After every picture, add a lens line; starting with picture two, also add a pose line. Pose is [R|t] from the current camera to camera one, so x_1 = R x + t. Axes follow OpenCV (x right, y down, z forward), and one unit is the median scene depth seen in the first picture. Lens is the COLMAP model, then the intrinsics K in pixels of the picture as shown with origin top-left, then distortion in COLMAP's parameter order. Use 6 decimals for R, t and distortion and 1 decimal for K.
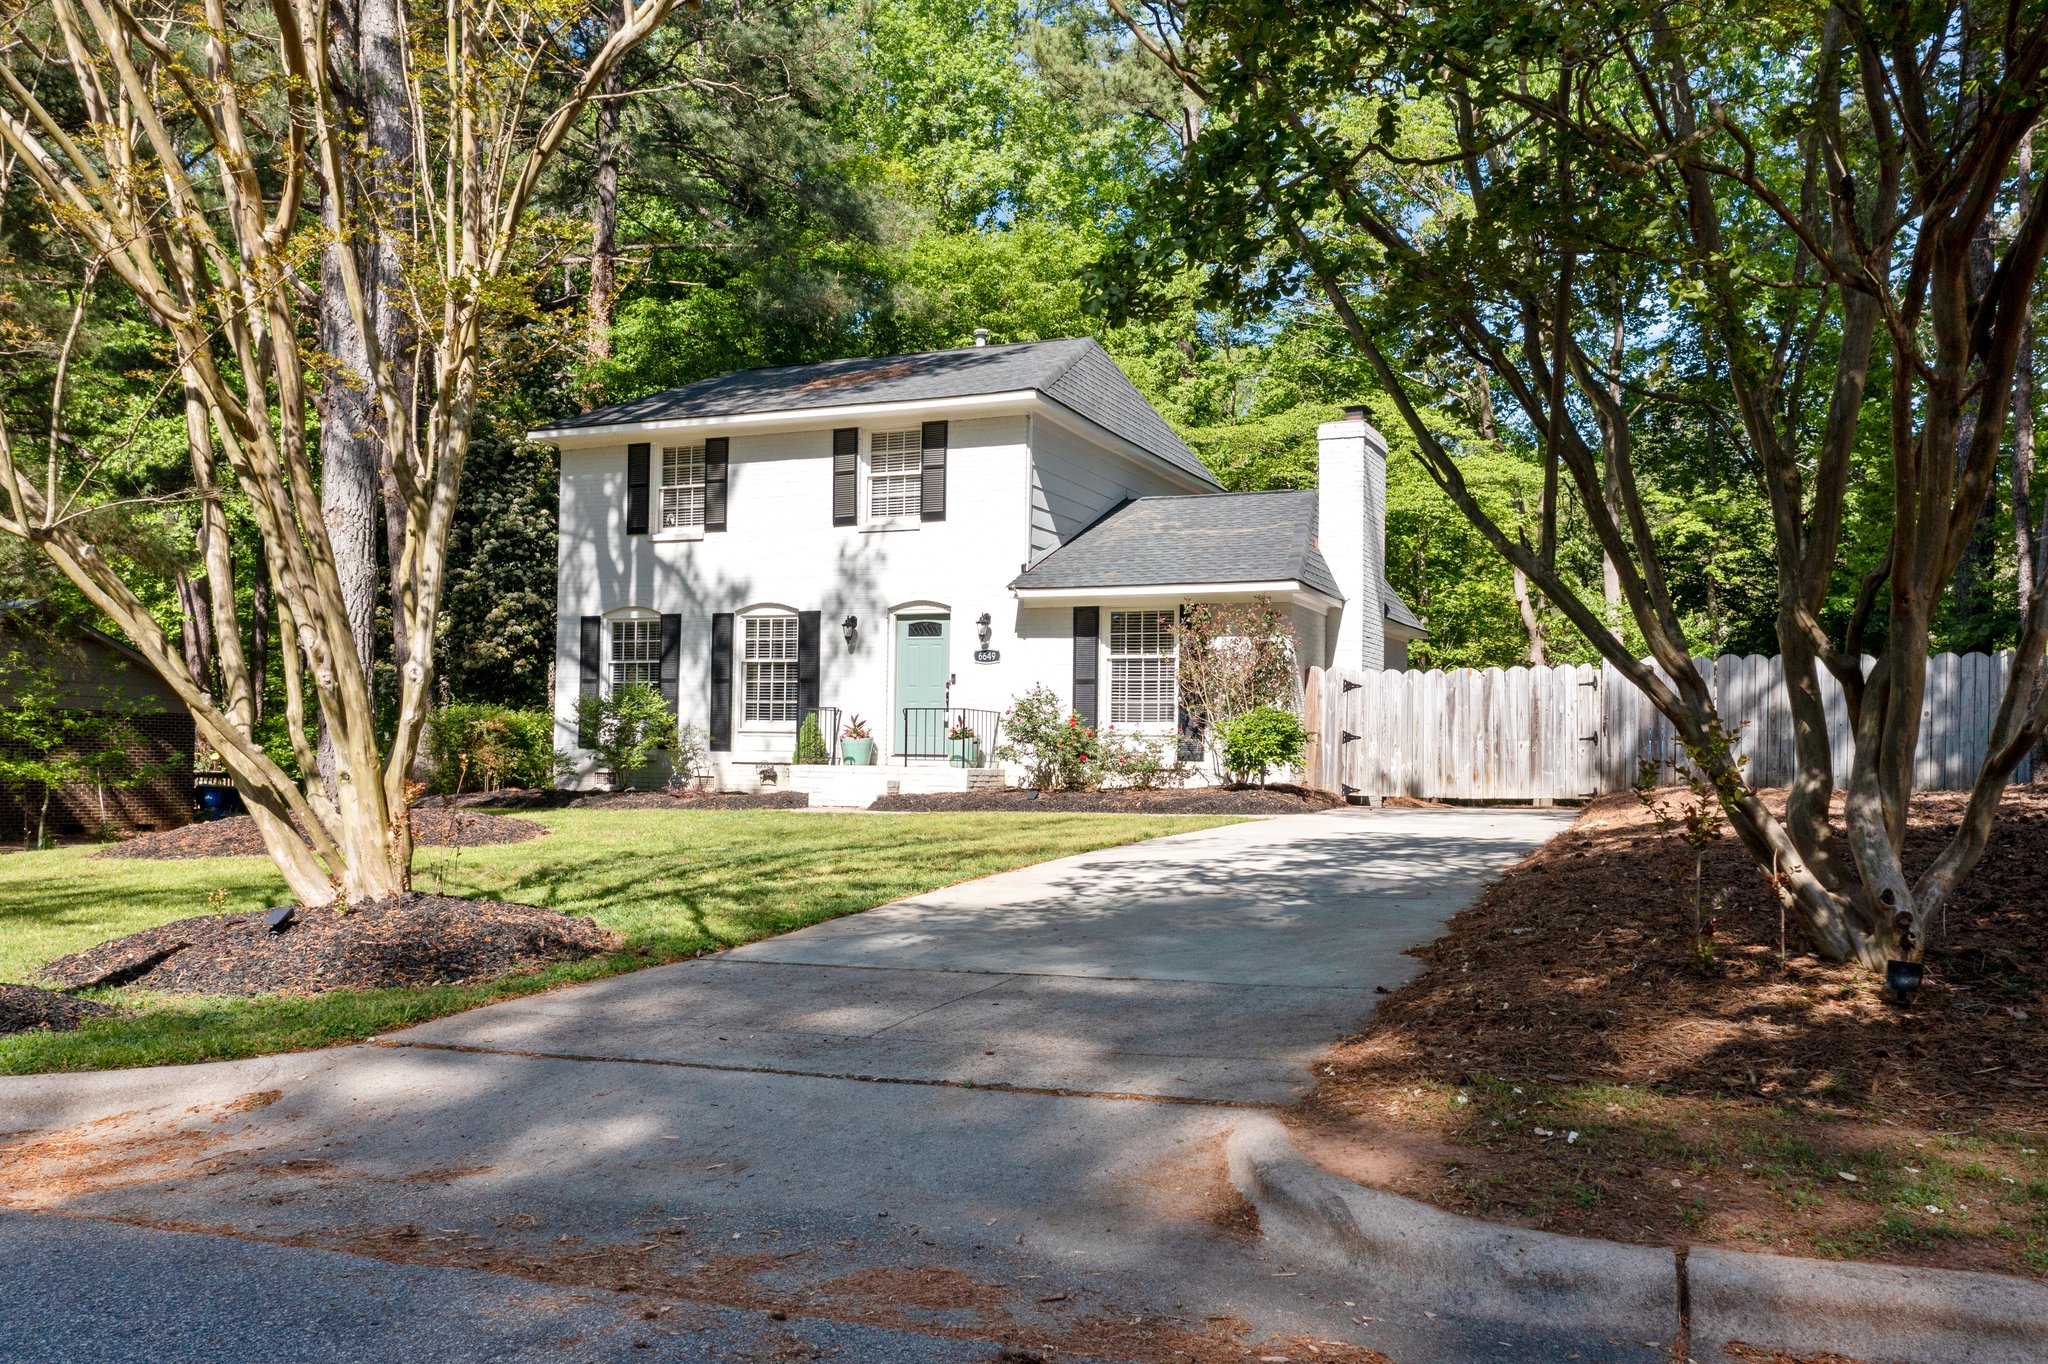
lens RADIAL K [[1638.8, 0, 1025.0], [0, 1638.8, 736.6], [0, 0, 1]] dist [-0.010572, -0.001420]
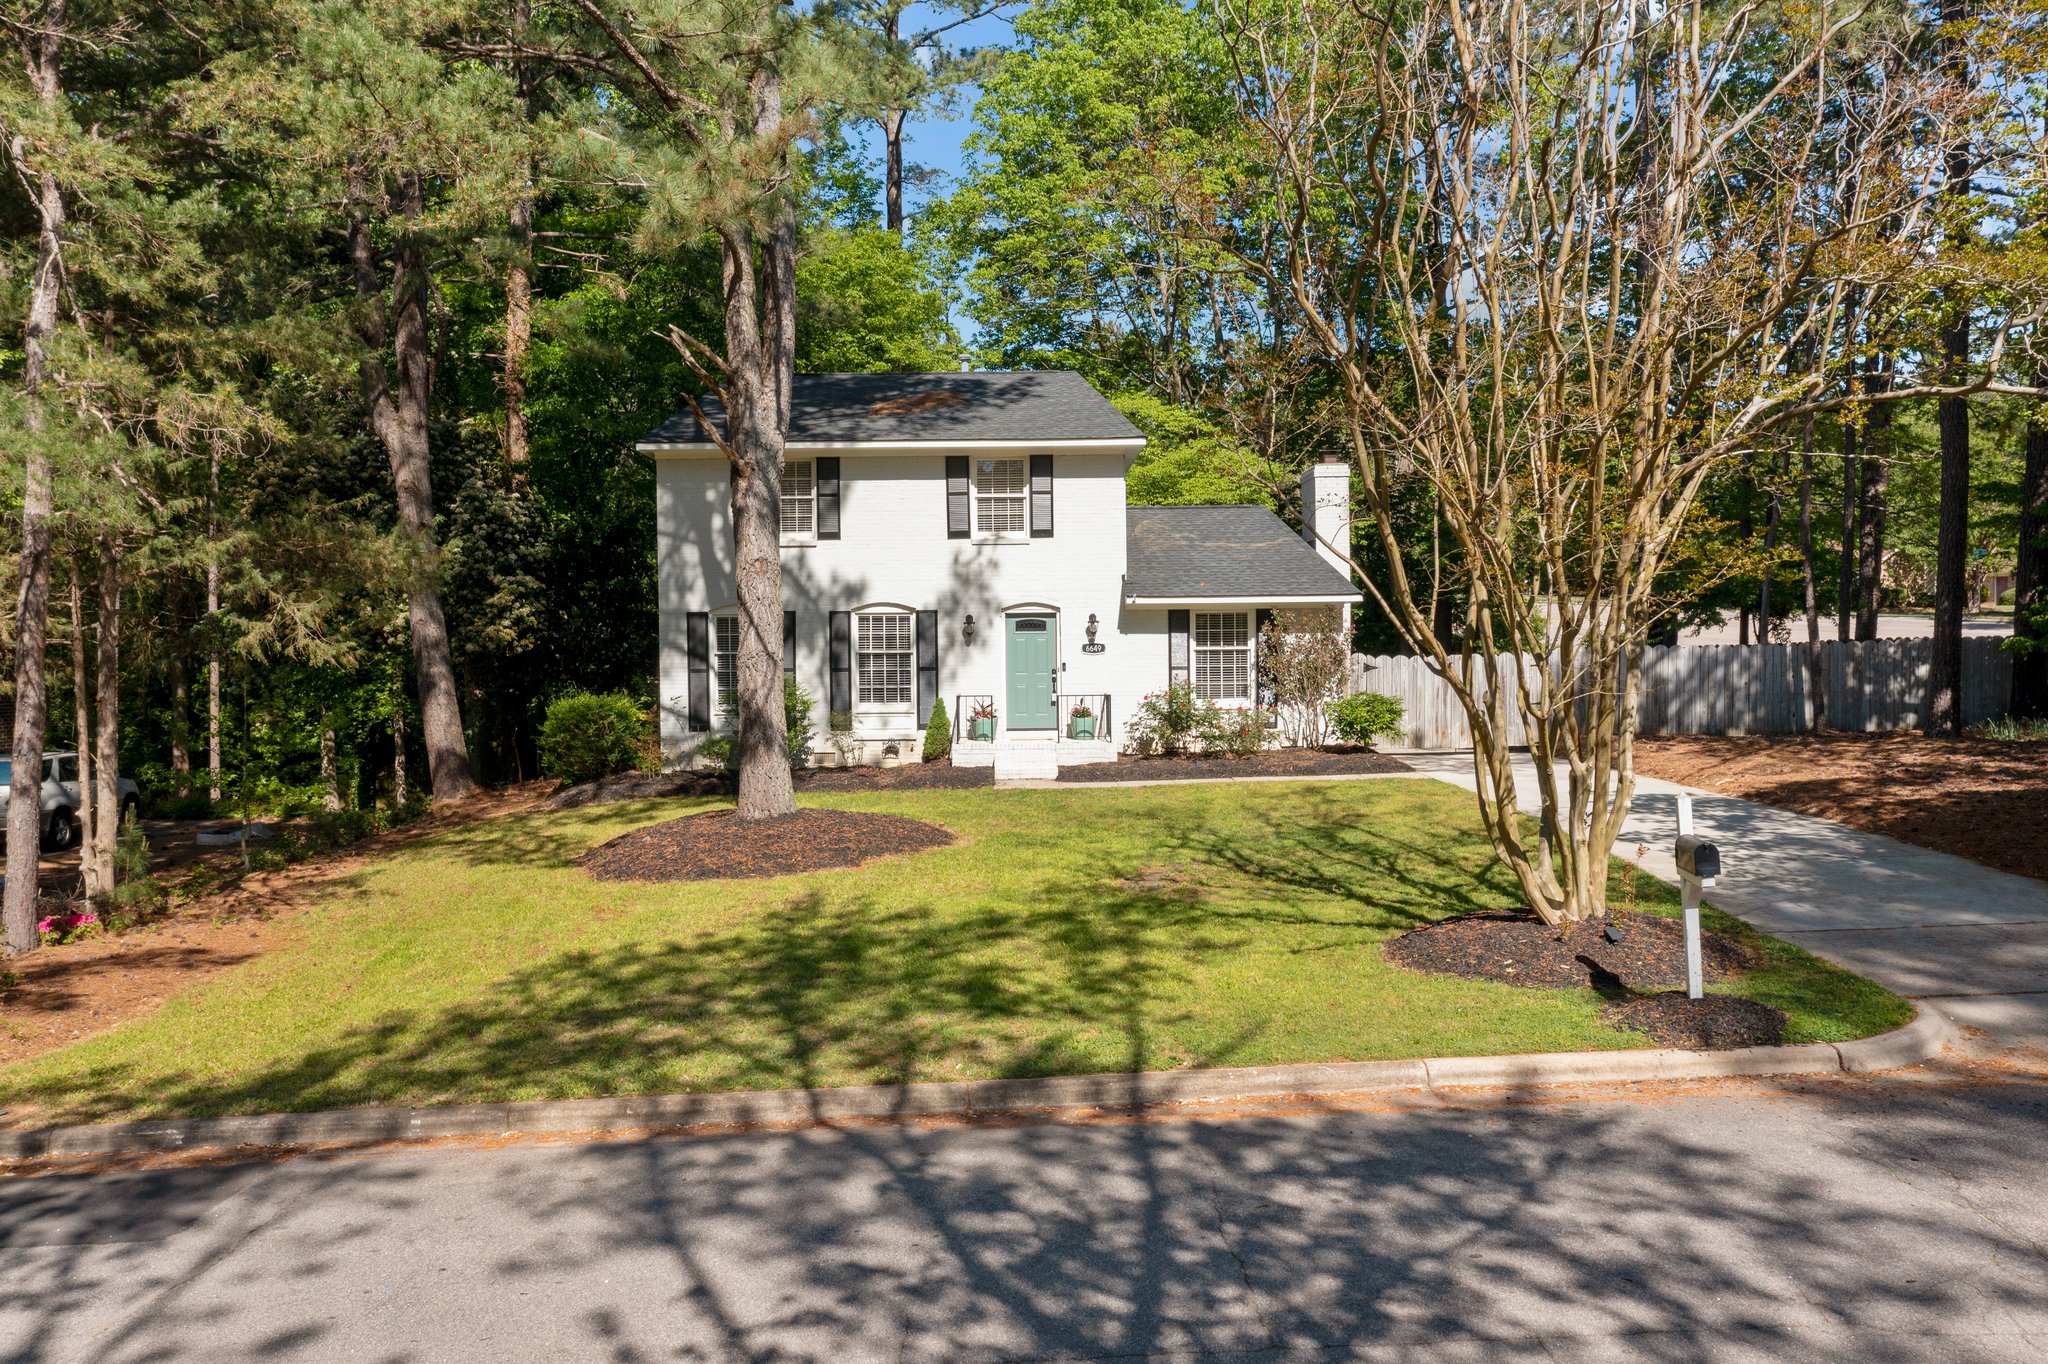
lens RADIAL K [[1697.3, 0, 1019.4], [0, 1697.3, 664.6], [0, 0, 1]] dist [0.005168, 0.003397]
pose [[0.910823, -0.027828, 0.411858, -0.579278], [0.017403, 0.999427, 0.029040, -0.071971], [-0.412430, -0.019282, 0.910785, -0.139777]]
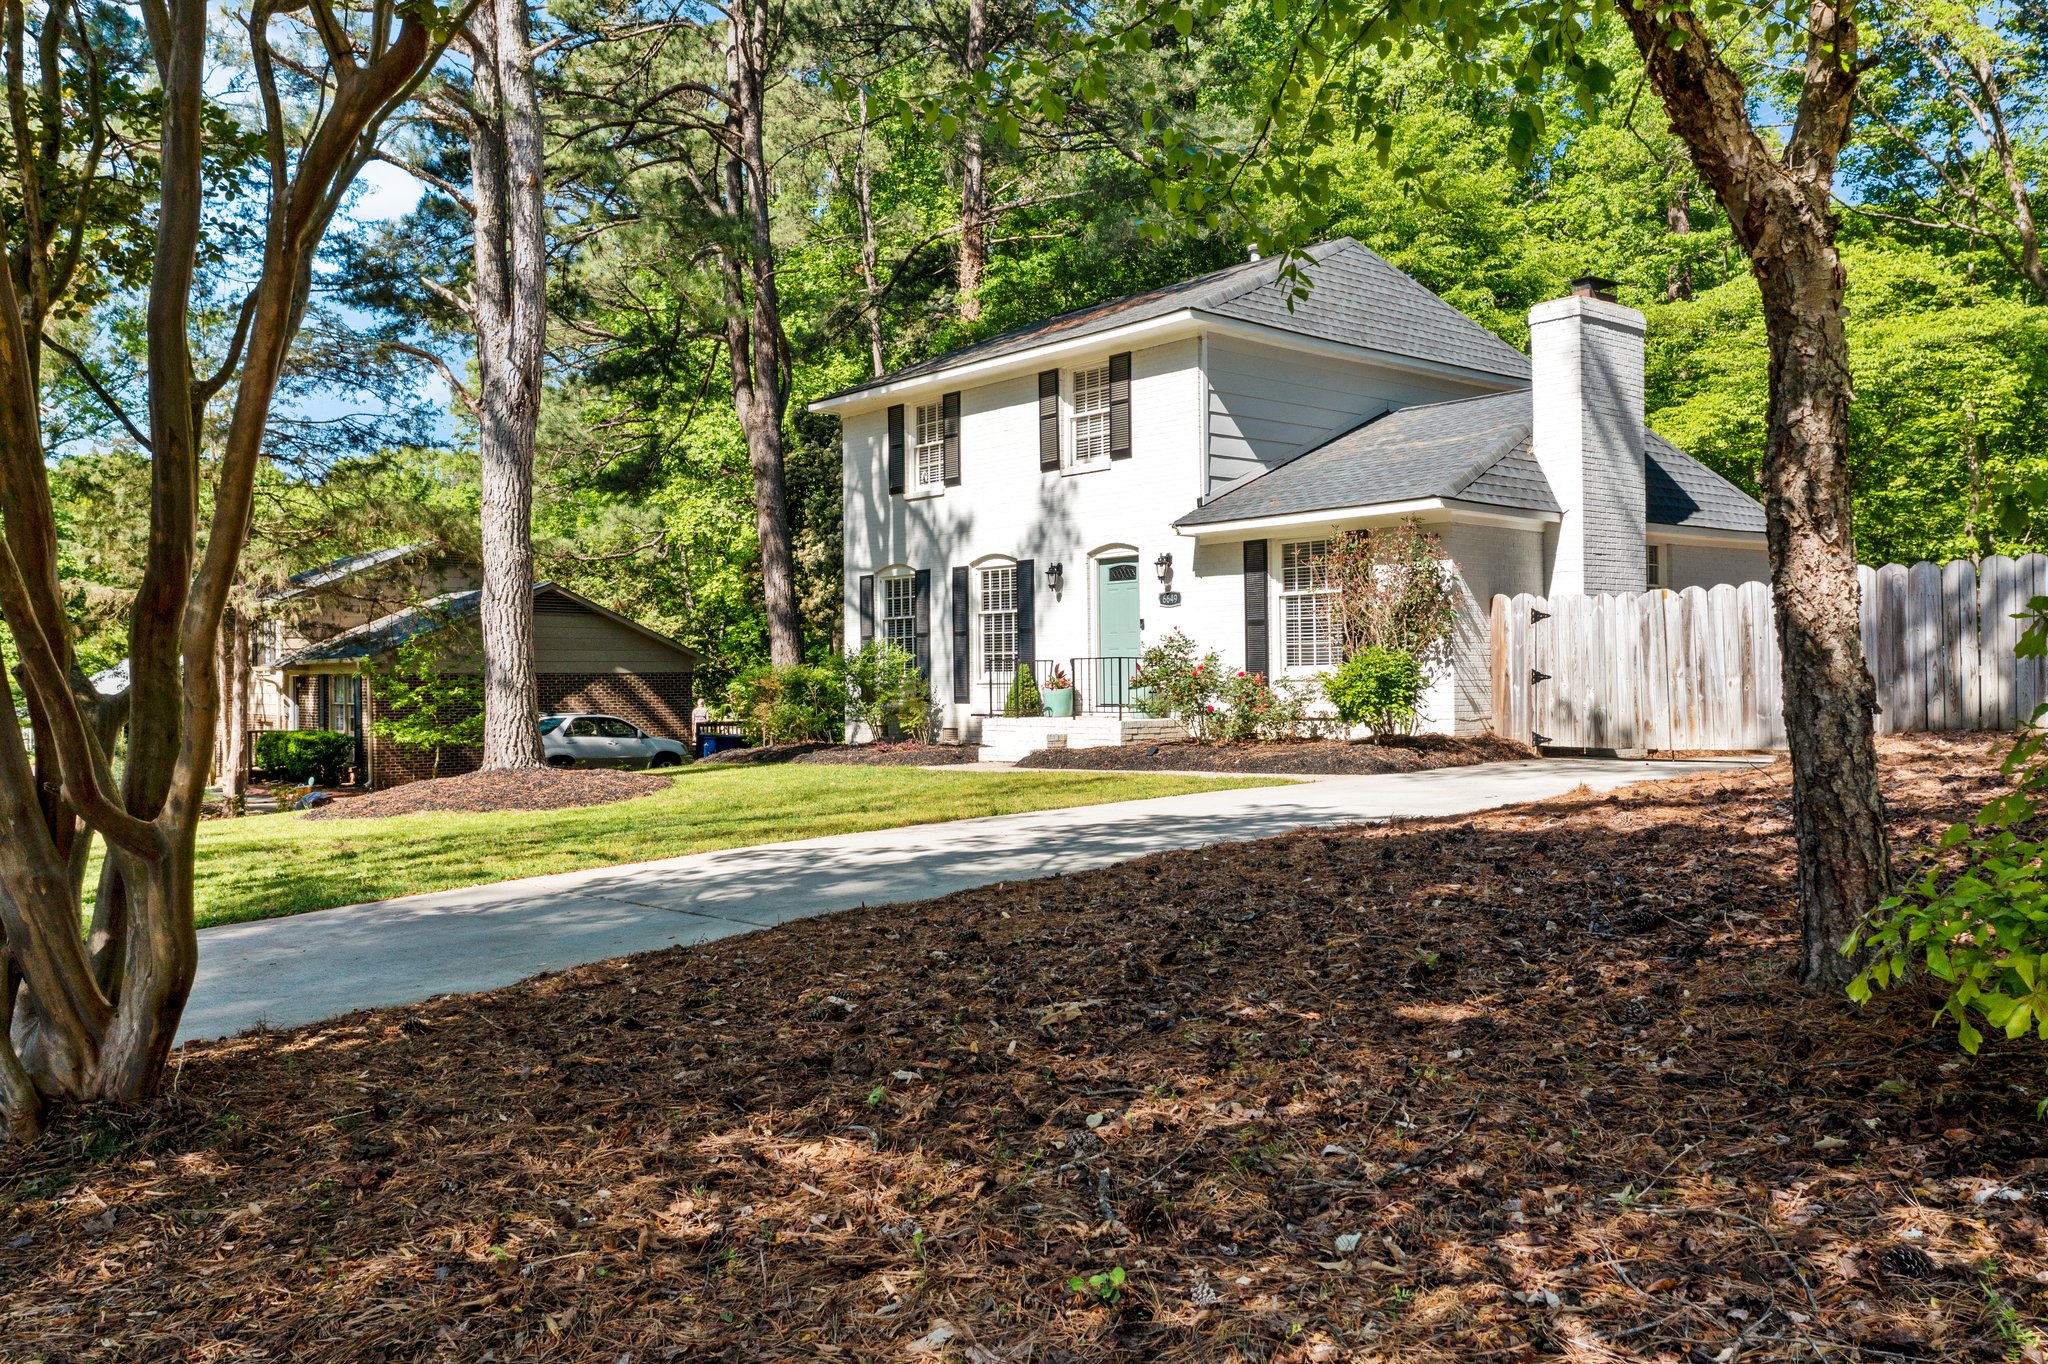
lens RADIAL K [[1629.5, 0, 1018.5], [0, 1629.5, 691.6], [0, 0, 1]] dist [-0.002034, -0.002282]
pose [[0.899263, -0.022879, -0.436810, 0.292524], [0.029867, 0.999512, 0.009136, -0.006910], [0.436388, -0.021262, 0.899507, 0.118492]]
